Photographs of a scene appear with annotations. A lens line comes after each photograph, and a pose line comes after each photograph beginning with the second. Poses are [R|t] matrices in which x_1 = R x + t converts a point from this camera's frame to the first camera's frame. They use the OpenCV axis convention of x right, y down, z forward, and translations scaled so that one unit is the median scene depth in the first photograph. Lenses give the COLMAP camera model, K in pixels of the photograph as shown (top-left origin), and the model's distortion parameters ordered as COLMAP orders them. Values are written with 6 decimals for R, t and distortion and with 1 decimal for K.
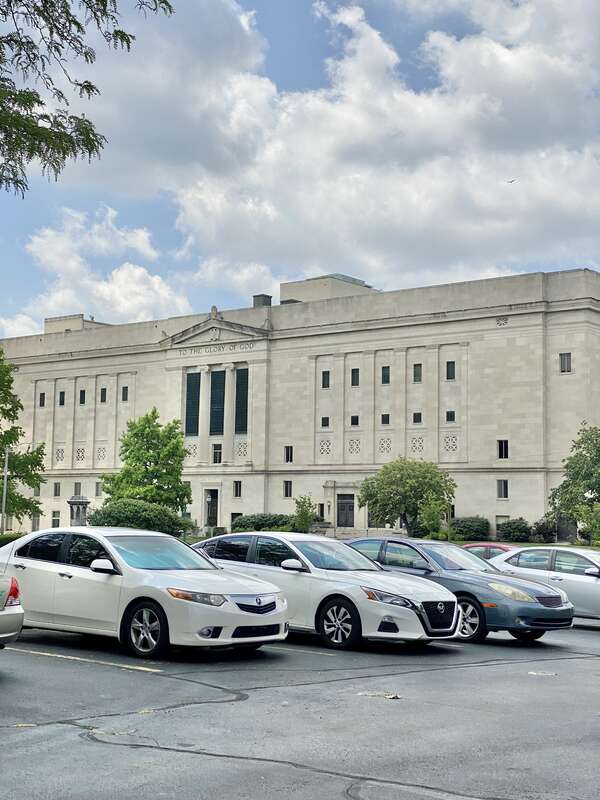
lens RADIAL K [[1213.2, 0, 300.0], [0, 1213.2, 399.7], [0, 0, 1]] dist [0.167811, 0.000000]
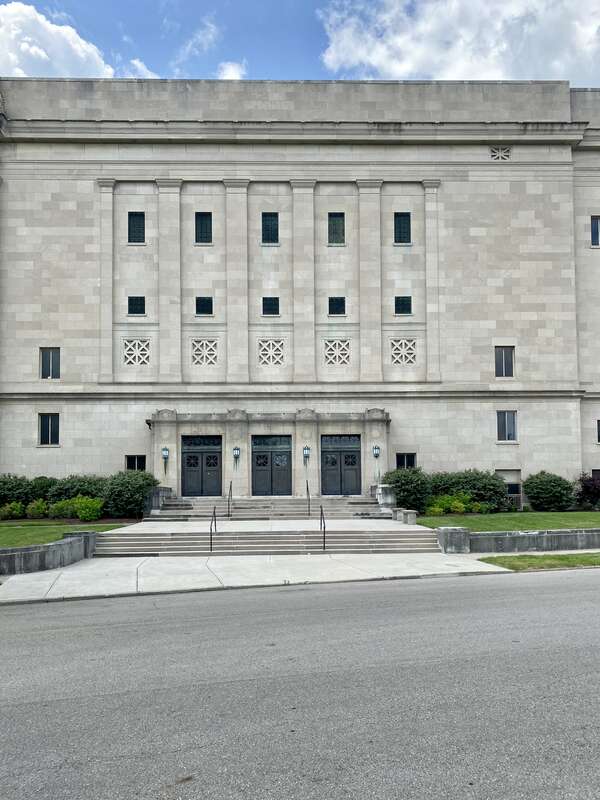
lens RADIAL K [[611.0, 0, 301.7], [0, 611.0, 458.5], [0, 0, 1]] dist [0.041085, -0.020808]
pose [[0.771220, 0.009874, 0.636492, -0.101323], [-0.040360, 0.998626, 0.033411, 0.078393], [-0.635287, -0.051456, 0.770560, 0.778347]]
